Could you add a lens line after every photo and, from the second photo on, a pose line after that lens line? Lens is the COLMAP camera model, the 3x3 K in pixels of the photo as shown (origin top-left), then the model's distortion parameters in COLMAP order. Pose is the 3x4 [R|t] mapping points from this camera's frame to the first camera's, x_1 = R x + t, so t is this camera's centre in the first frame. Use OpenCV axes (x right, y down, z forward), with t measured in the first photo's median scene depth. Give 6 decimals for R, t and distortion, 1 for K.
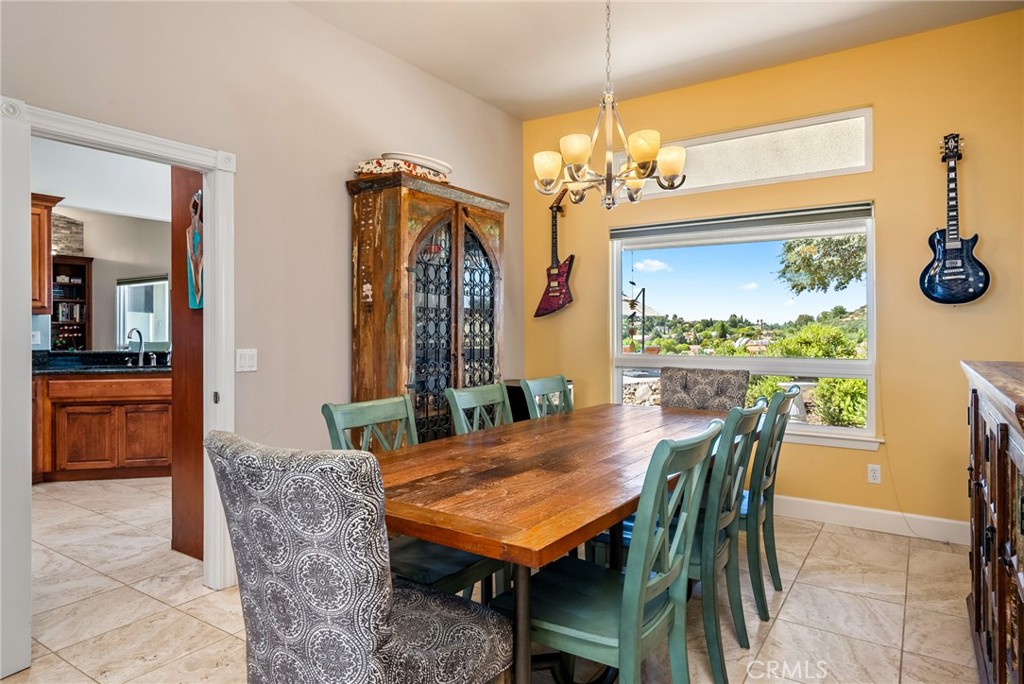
lens RADIAL K [[599.1, 0, 513.4], [0, 599.1, 328.1], [0, 0, 1]] dist [0.005578, 0.000940]
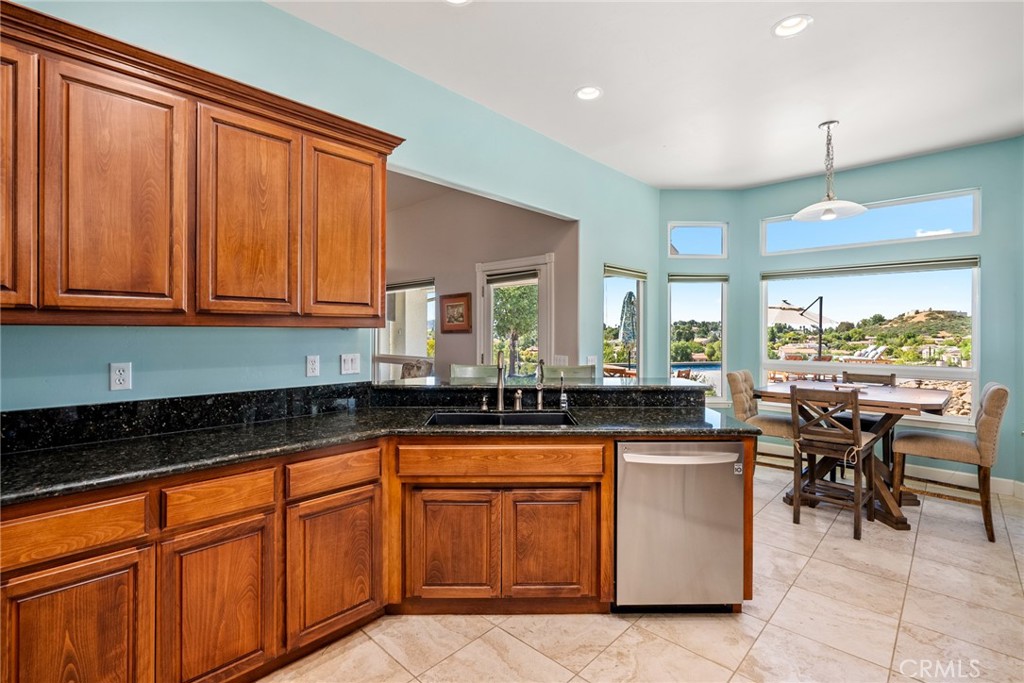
lens RADIAL K [[477.4, 0, 512.1], [0, 477.4, 335.2], [0, 0, 1]] dist [-0.002697, -0.000477]
pose [[0.983764, 0.009141, -0.179232, -0.566910], [-0.007779, 0.999935, 0.008301, -0.021555], [0.179297, -0.006772, 0.983772, 0.555256]]
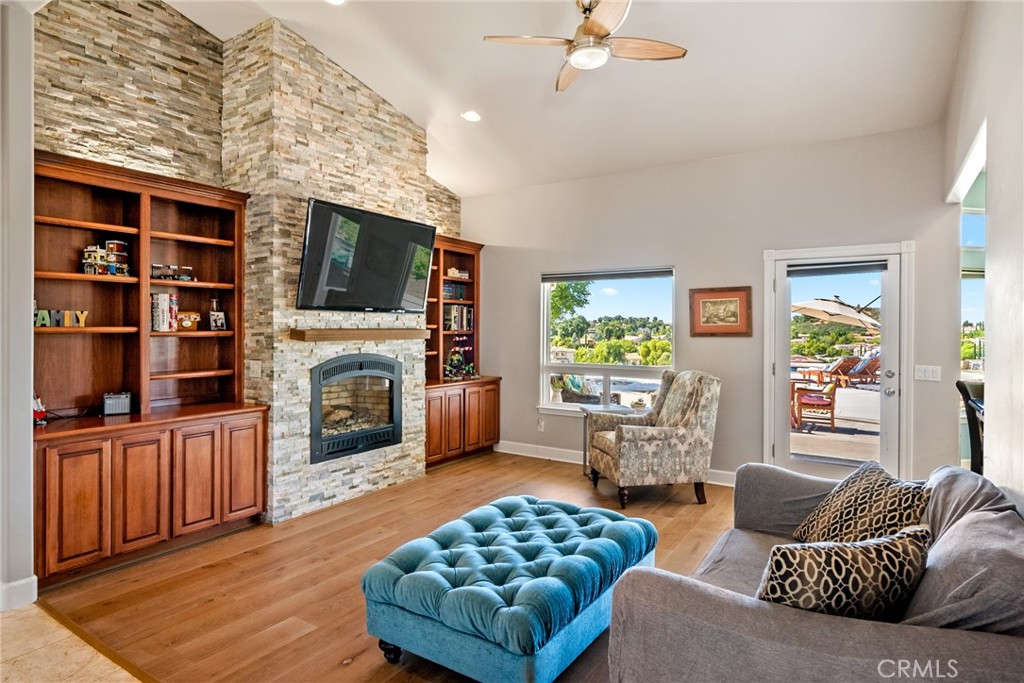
lens RADIAL K [[572.6, 0, 511.4], [0, 572.6, 331.1], [0, 0, 1]] dist [-0.001336, -0.000383]
pose [[0.999870, 0.011198, -0.011590, -1.255990], [-0.011147, 0.999928, 0.004501, -0.026659], [0.011640, -0.004371, 0.999923, 0.560092]]
